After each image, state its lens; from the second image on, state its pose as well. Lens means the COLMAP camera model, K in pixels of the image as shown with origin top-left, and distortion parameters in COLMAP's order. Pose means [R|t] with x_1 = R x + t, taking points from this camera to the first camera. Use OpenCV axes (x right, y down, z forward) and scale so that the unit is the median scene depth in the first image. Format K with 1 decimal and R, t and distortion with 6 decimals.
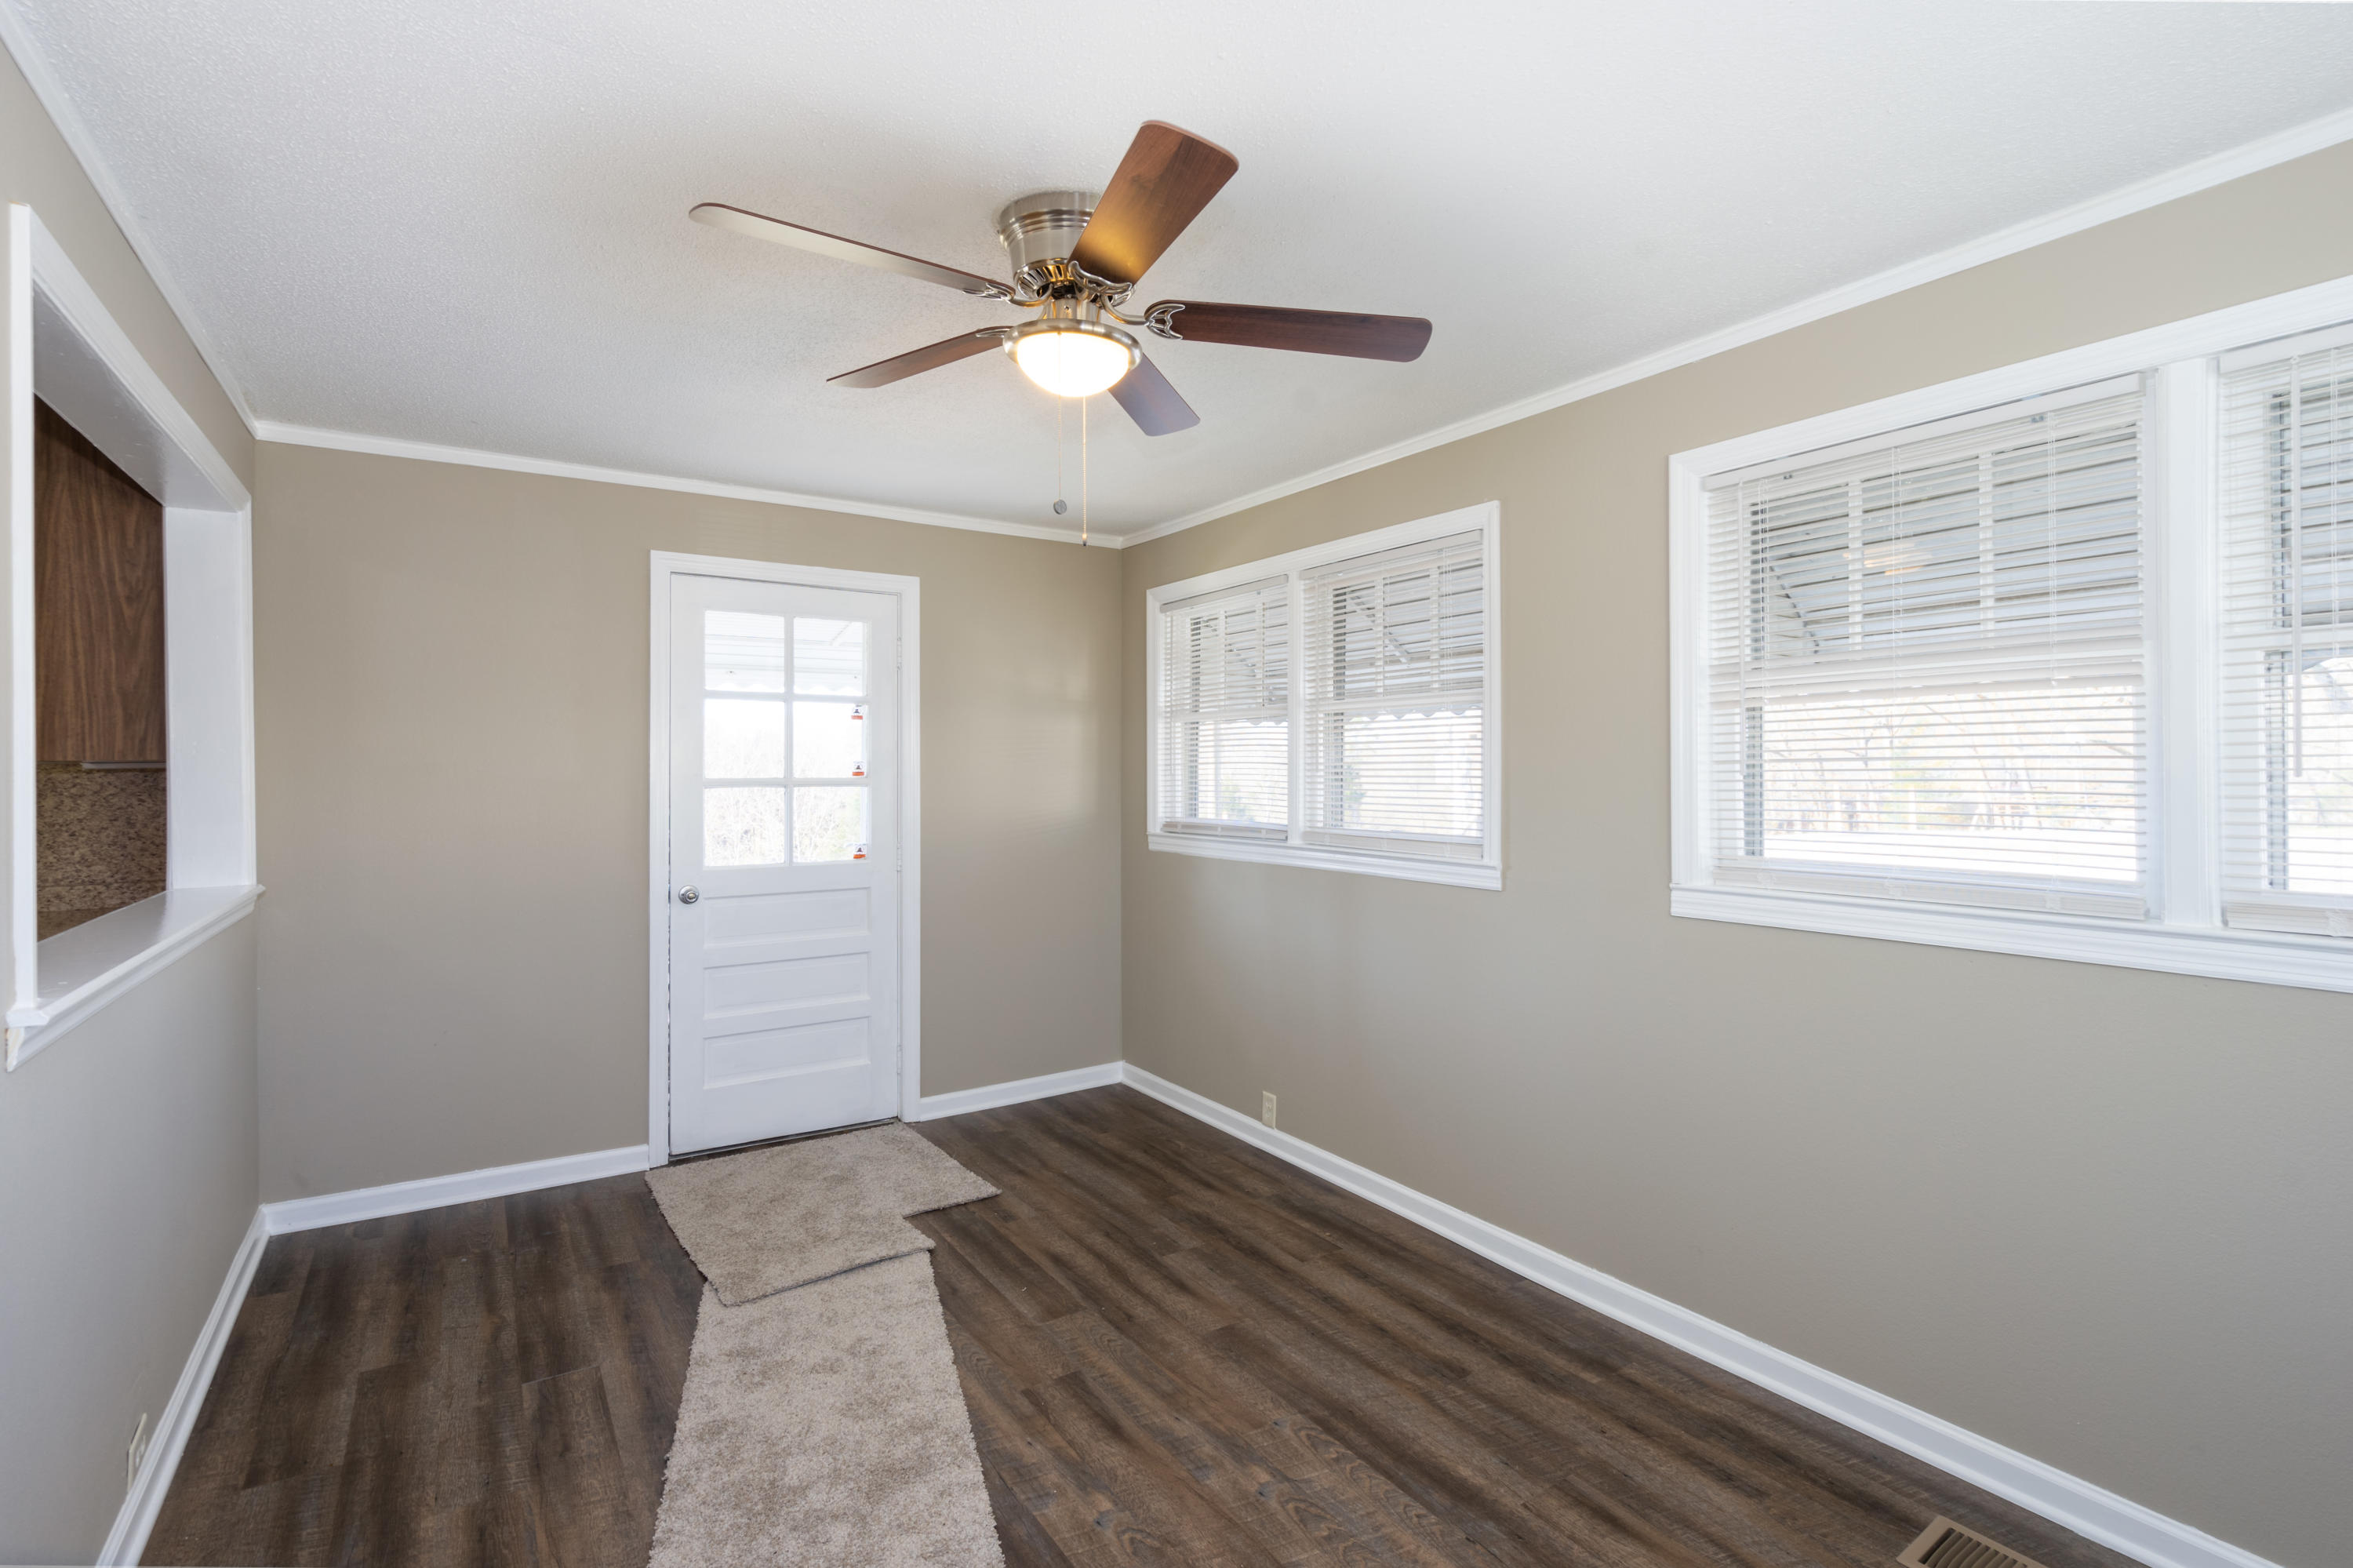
lens RADIAL K [[1075.6, 0, 1178.9], [0, 1075.6, 774.5], [0, 0, 1]] dist [0.000857, 0.000096]
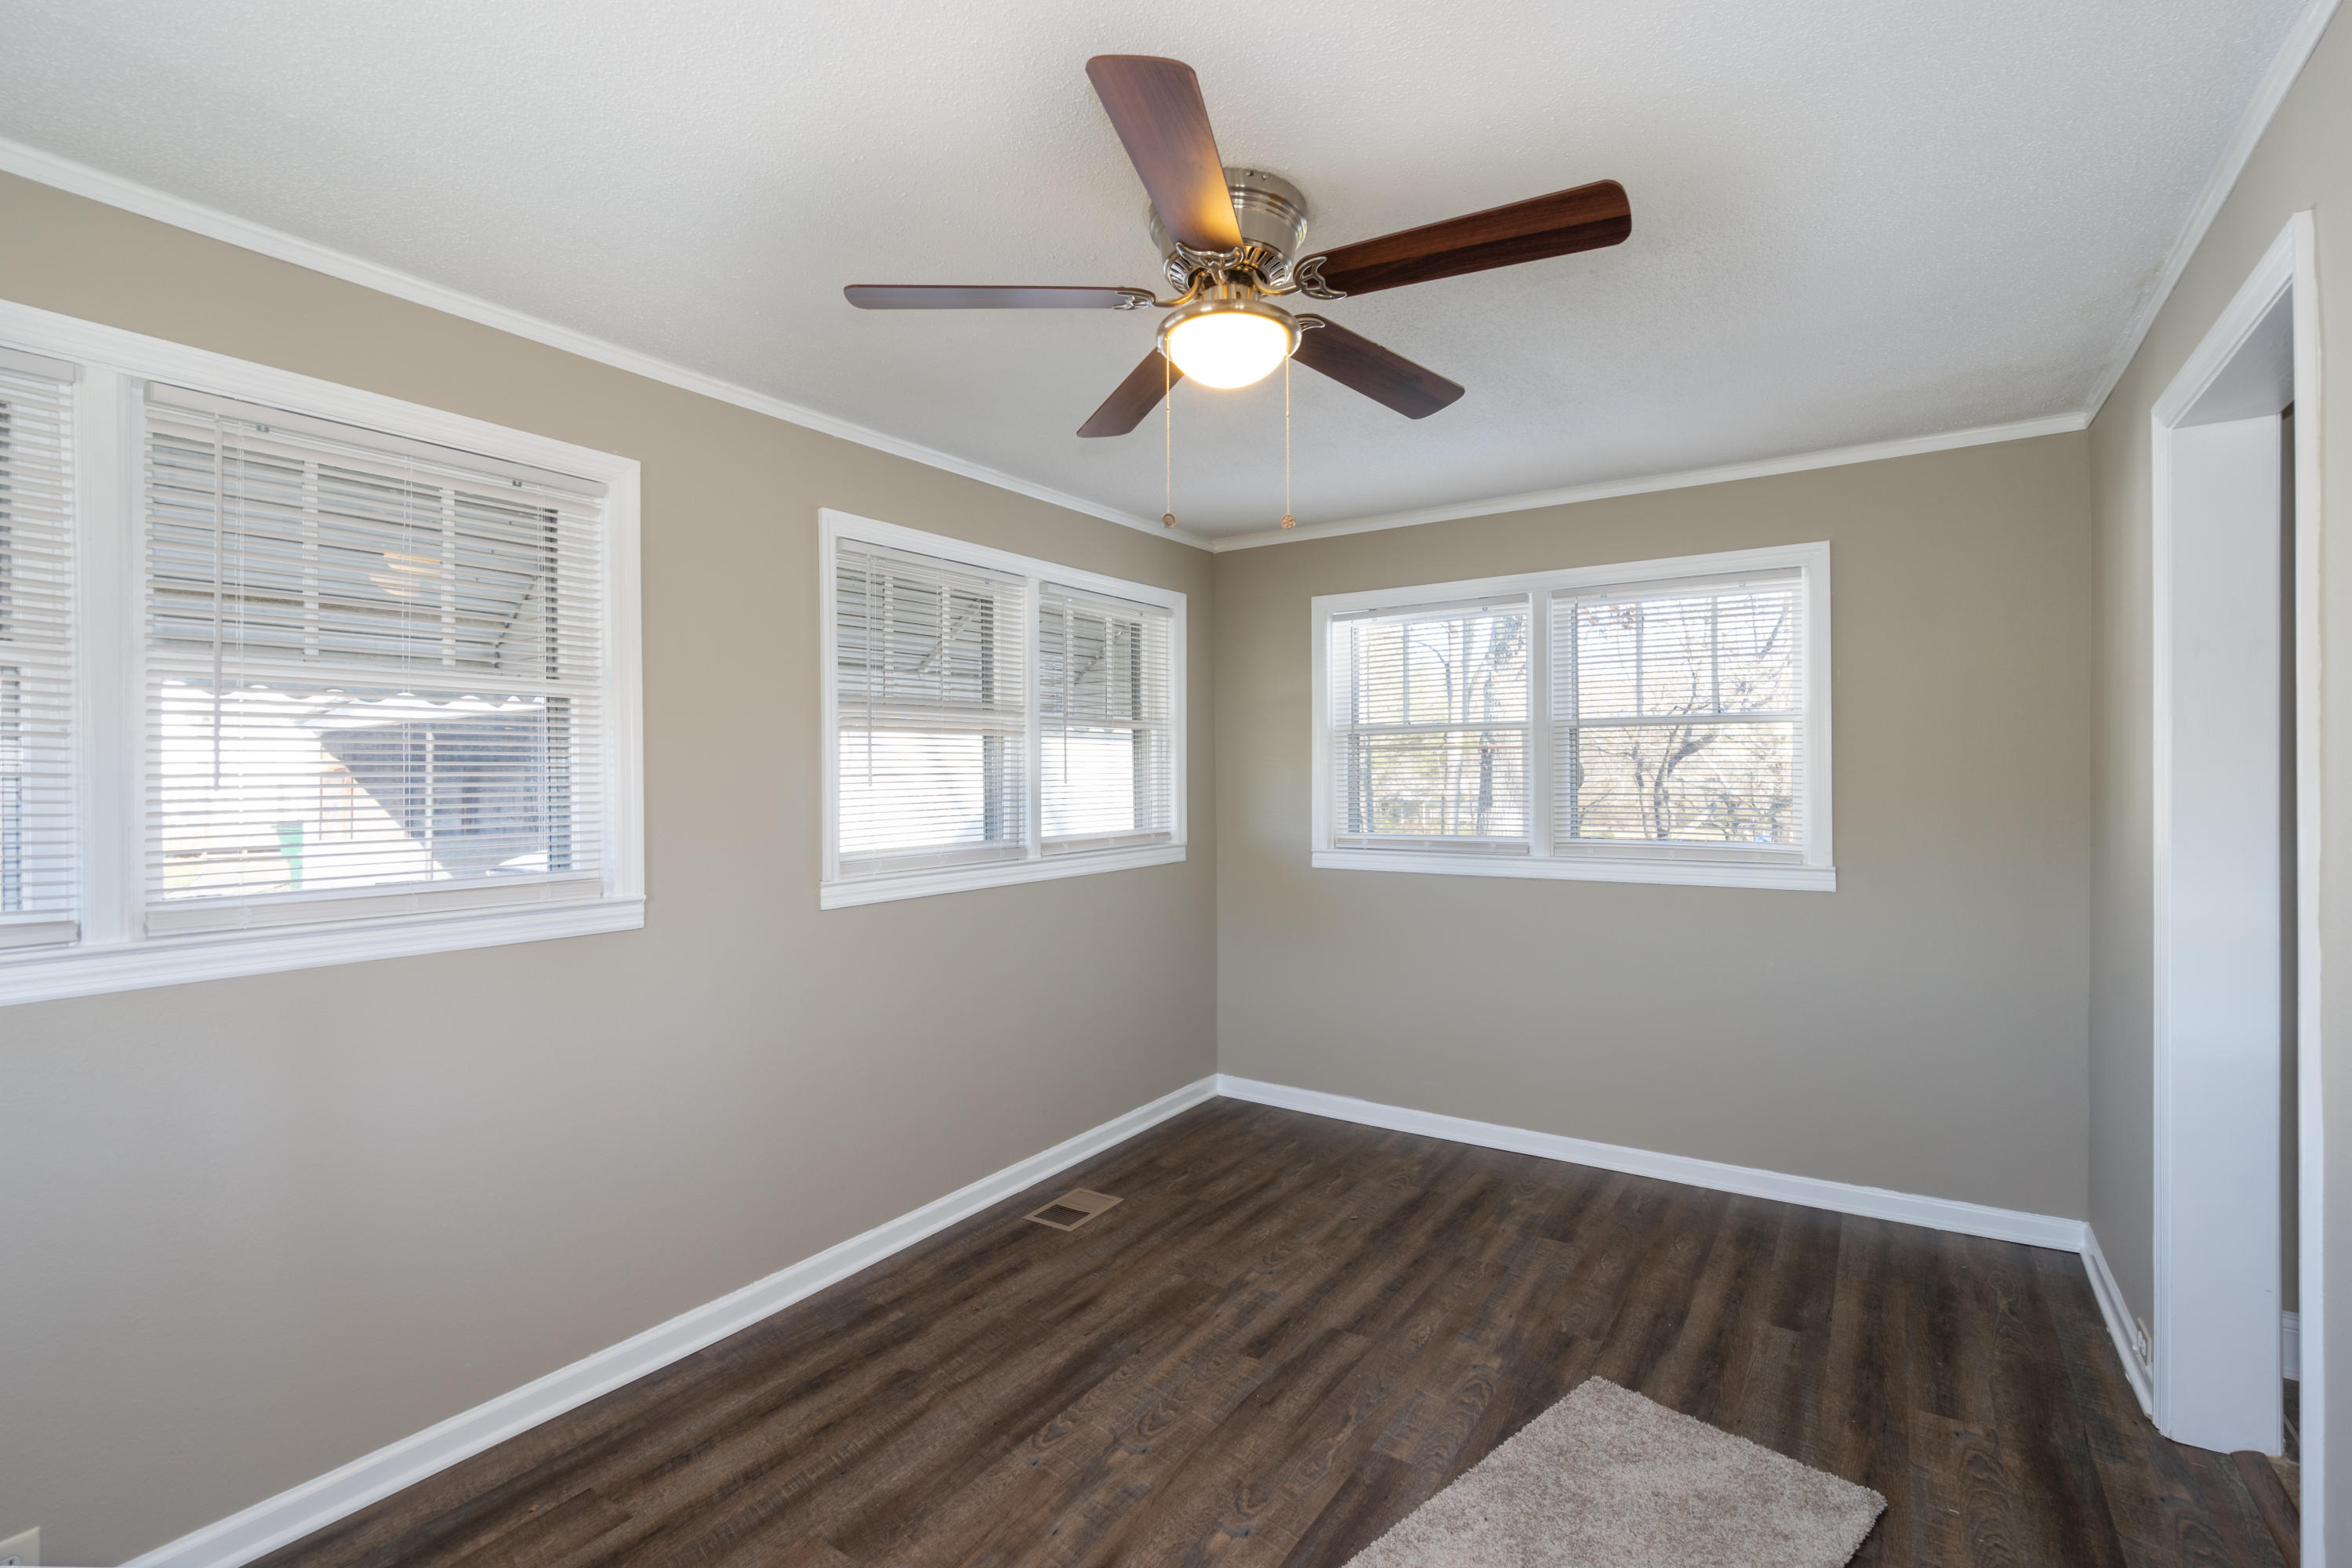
lens RADIAL K [[1075.1, 0, 1176.3], [0, 1075.1, 776.9], [0, 0, 1]] dist [0.000857, 0.000096]
pose [[-0.386681, 0.007098, 0.922186, -0.830373], [0.010541, 0.999939, -0.003276, -0.003129], [-0.922153, 0.008454, -0.386732, 1.226840]]
